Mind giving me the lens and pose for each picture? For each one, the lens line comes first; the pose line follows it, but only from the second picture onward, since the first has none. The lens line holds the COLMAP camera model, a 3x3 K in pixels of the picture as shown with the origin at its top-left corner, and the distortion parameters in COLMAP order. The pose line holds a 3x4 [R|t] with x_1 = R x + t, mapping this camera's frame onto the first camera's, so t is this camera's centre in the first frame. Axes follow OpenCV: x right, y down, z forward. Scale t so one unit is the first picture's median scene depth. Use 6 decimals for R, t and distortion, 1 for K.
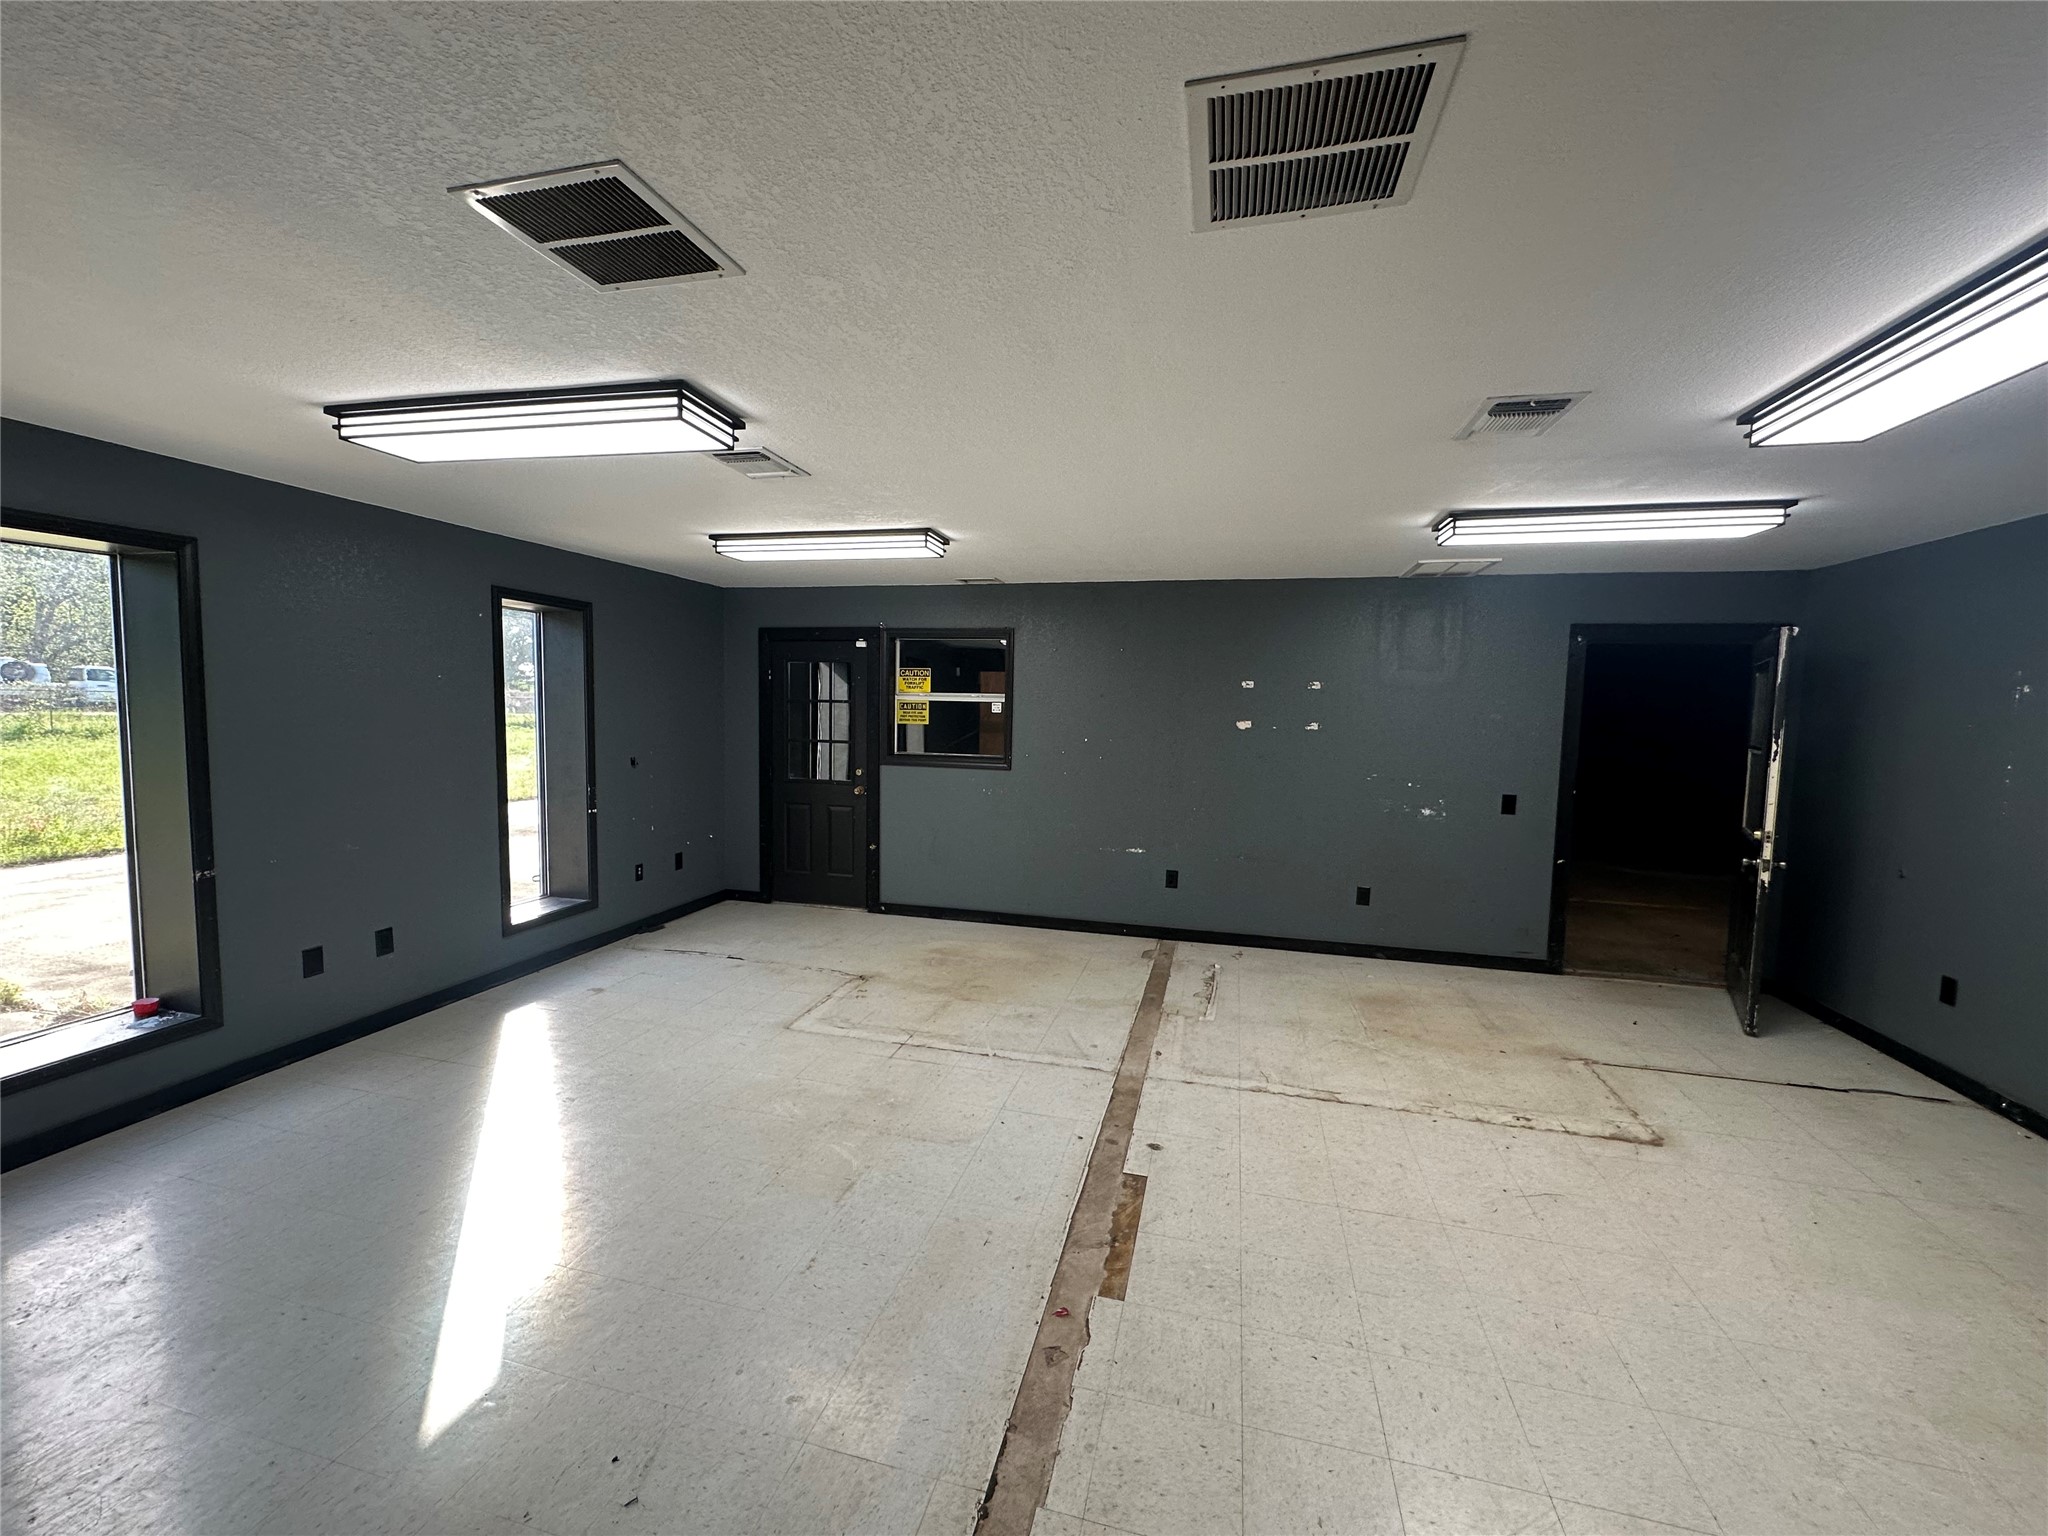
lens RADIAL K [[820.5, 0, 1019.9], [0, 820.5, 769.2], [0, 0, 1]] dist [-0.001457, 0.000857]
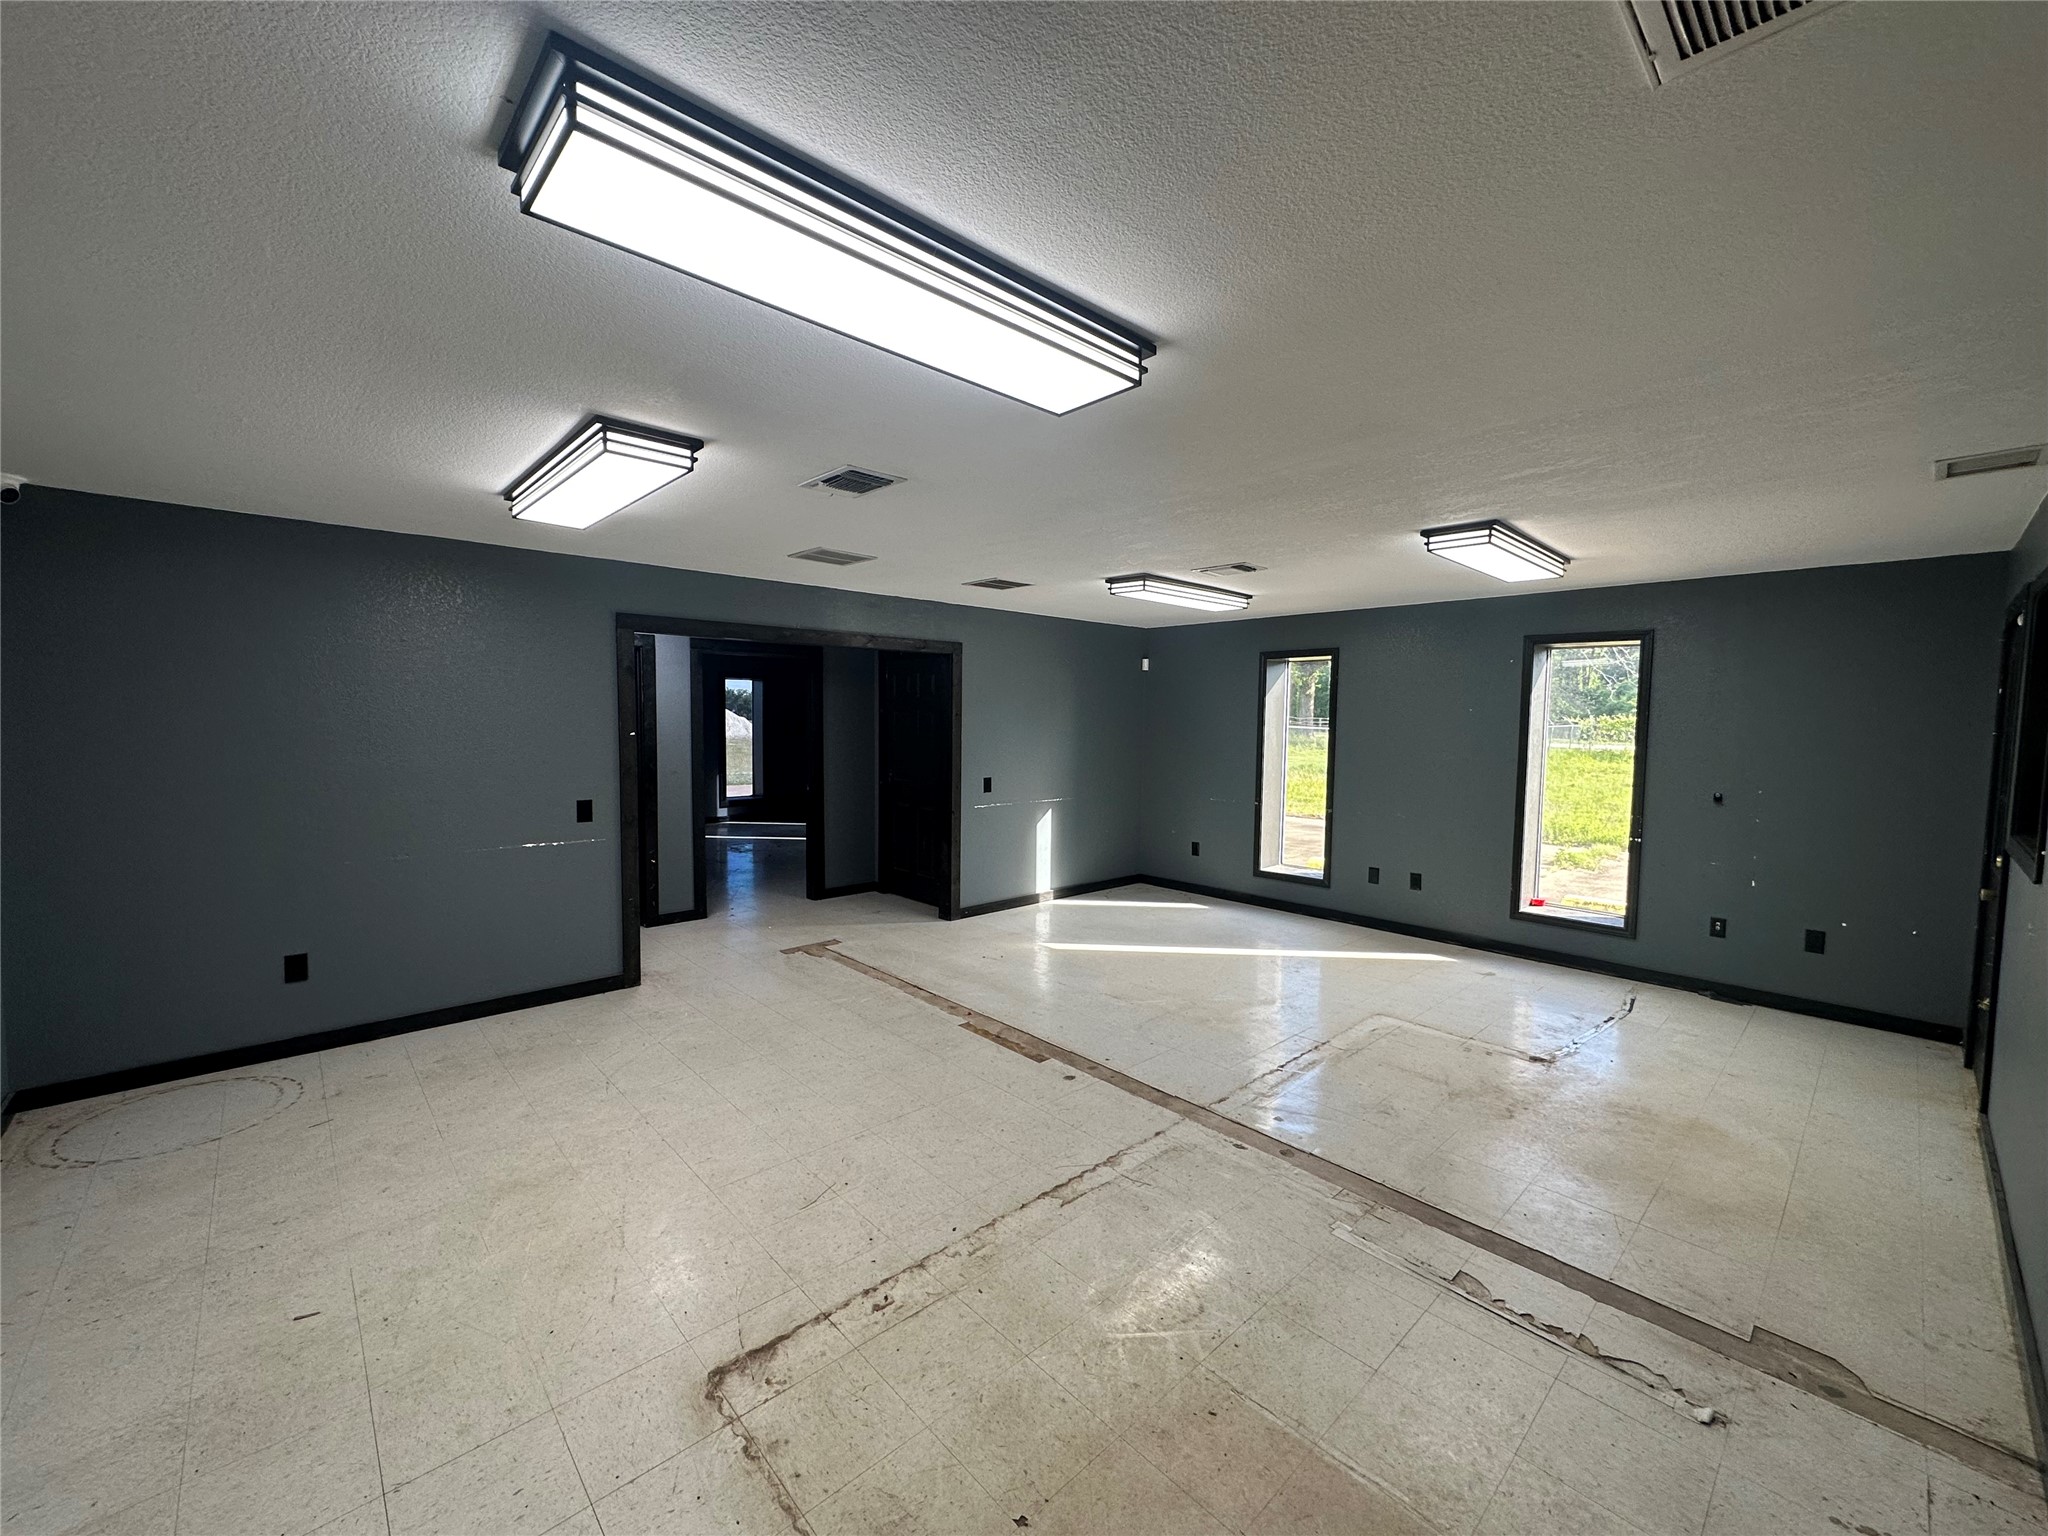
lens RADIAL K [[820.5, 0, 1019.9], [0, 820.5, 769.2], [0, 0, 1]] dist [-0.001457, 0.000857]
pose [[-0.544705, 0.027548, -0.838175, 1.000178], [-0.088051, 0.992058, 0.089827, -0.080277], [0.833993, 0.122731, -0.537953, 1.266818]]
